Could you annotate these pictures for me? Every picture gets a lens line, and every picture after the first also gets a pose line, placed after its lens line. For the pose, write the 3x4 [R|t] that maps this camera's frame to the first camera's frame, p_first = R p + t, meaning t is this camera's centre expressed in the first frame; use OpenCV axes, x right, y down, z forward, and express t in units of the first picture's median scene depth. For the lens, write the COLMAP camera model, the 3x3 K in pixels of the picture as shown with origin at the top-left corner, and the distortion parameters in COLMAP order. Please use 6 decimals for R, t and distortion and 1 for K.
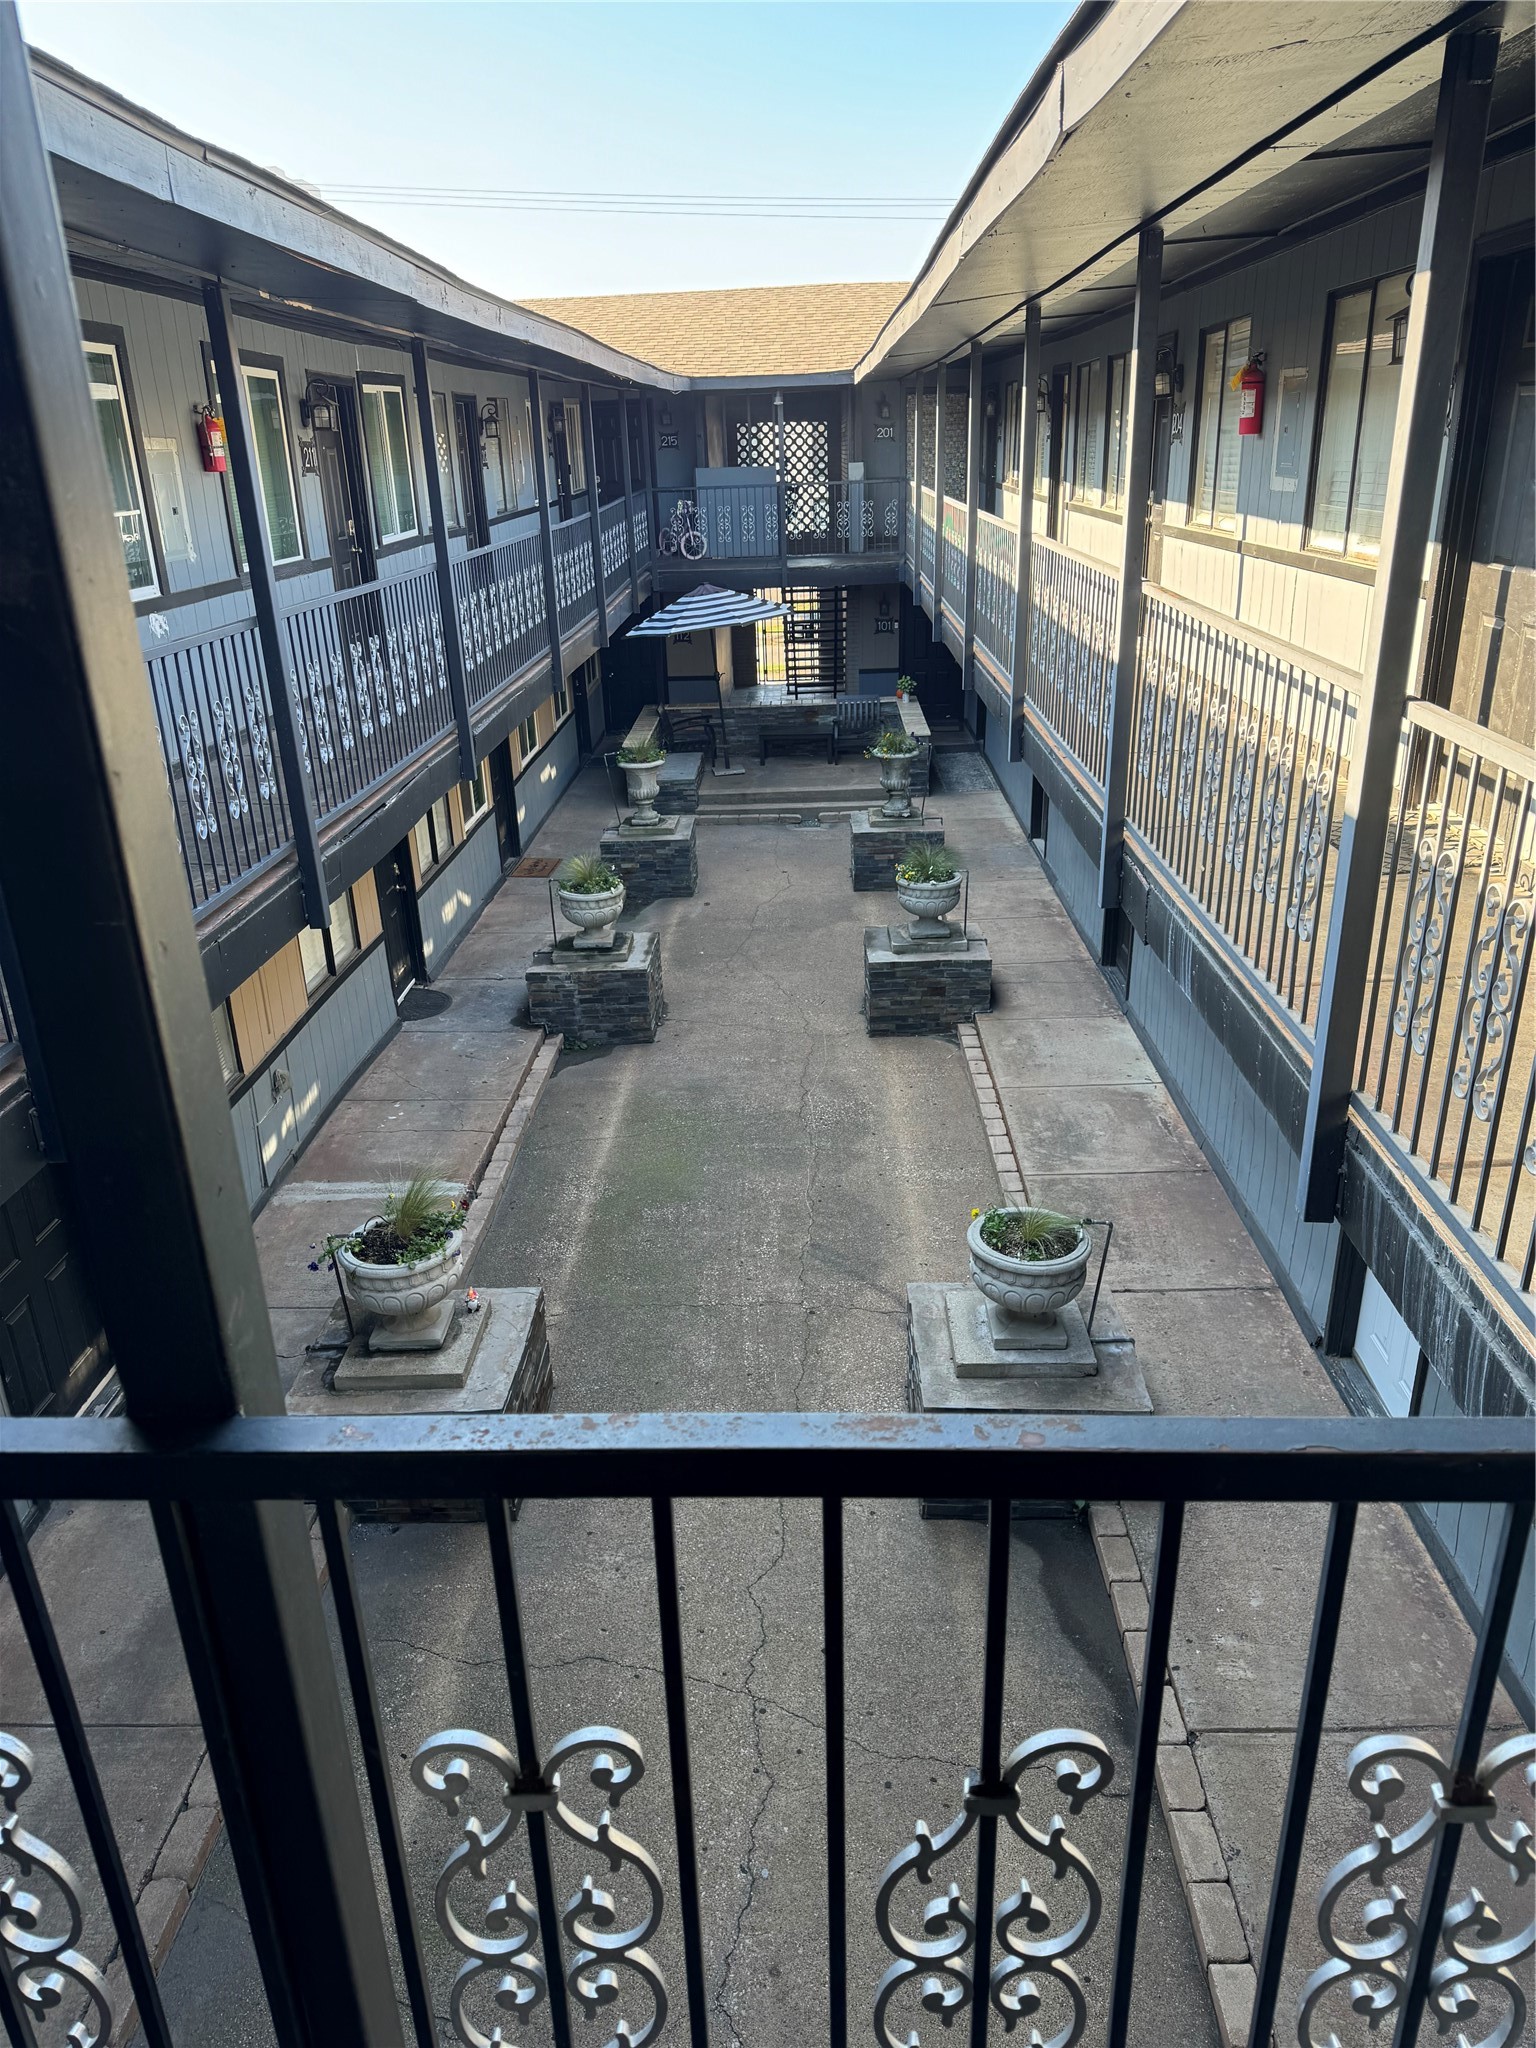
lens RADIAL K [[1437.0, 0, 768.0], [0, 1437.0, 1024.0], [0, 0, 1]] dist [0.058143, -0.000768]
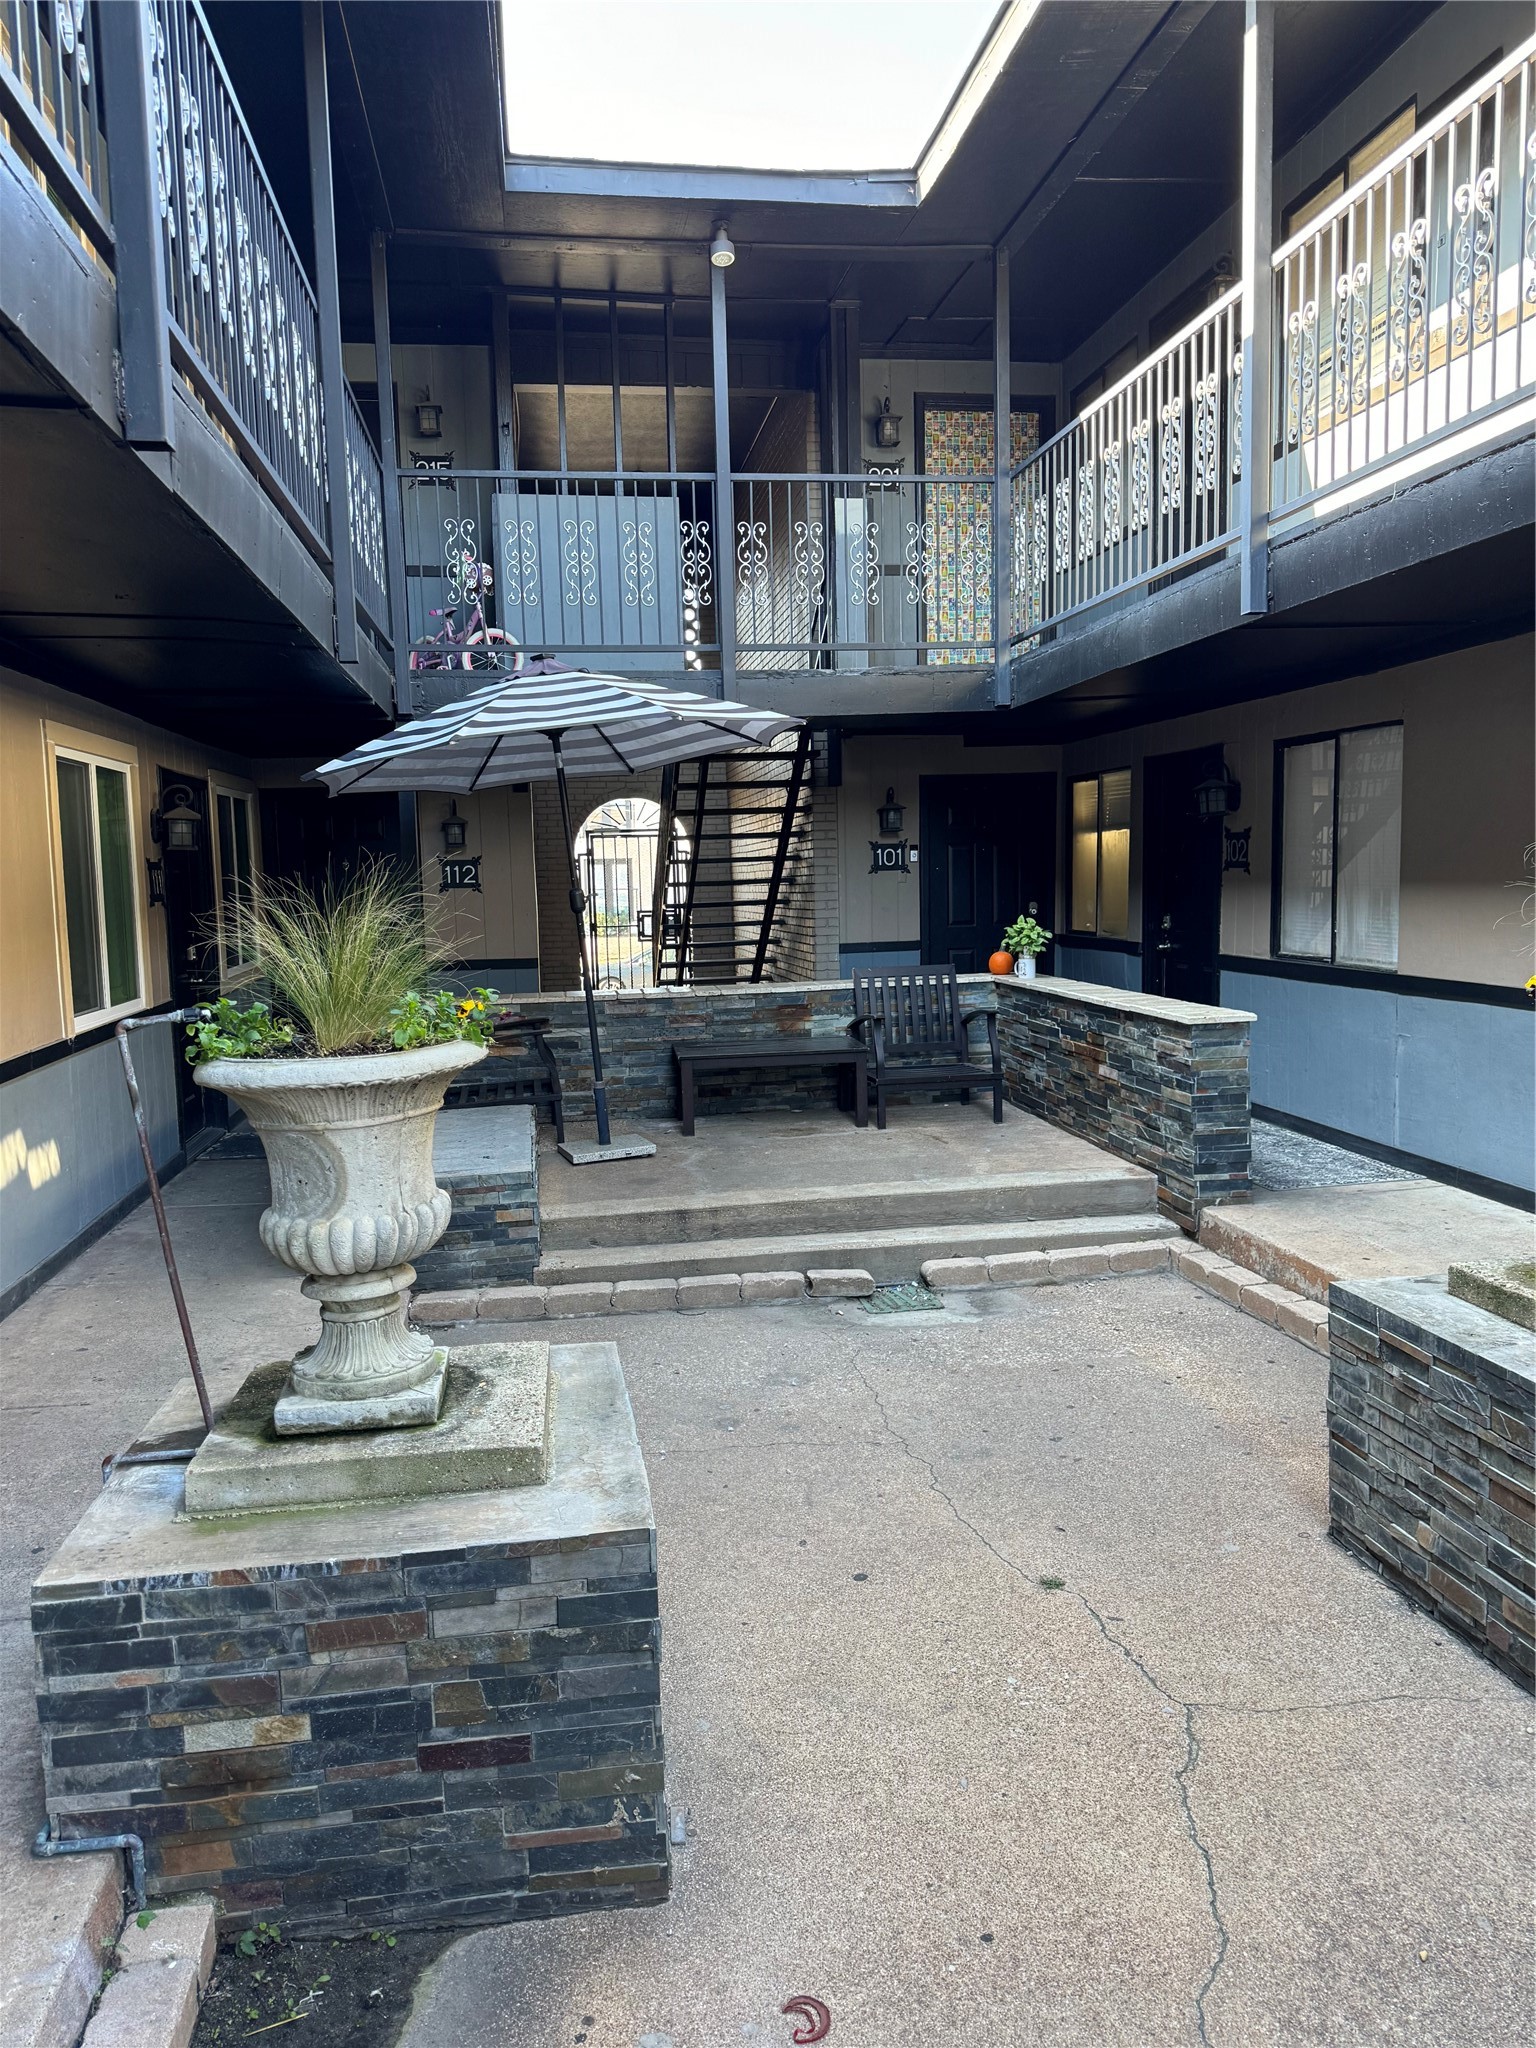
lens RADIAL K [[1437.0, 0, 768.0], [0, 1437.0, 1024.0], [0, 0, 1]] dist [0.058143, -0.000768]
pose [[0.983171, -0.010640, 0.182376, -0.058053], [0.060908, 0.960275, -0.272326, -0.112814], [-0.172234, 0.278852, 0.944763, 0.688603]]
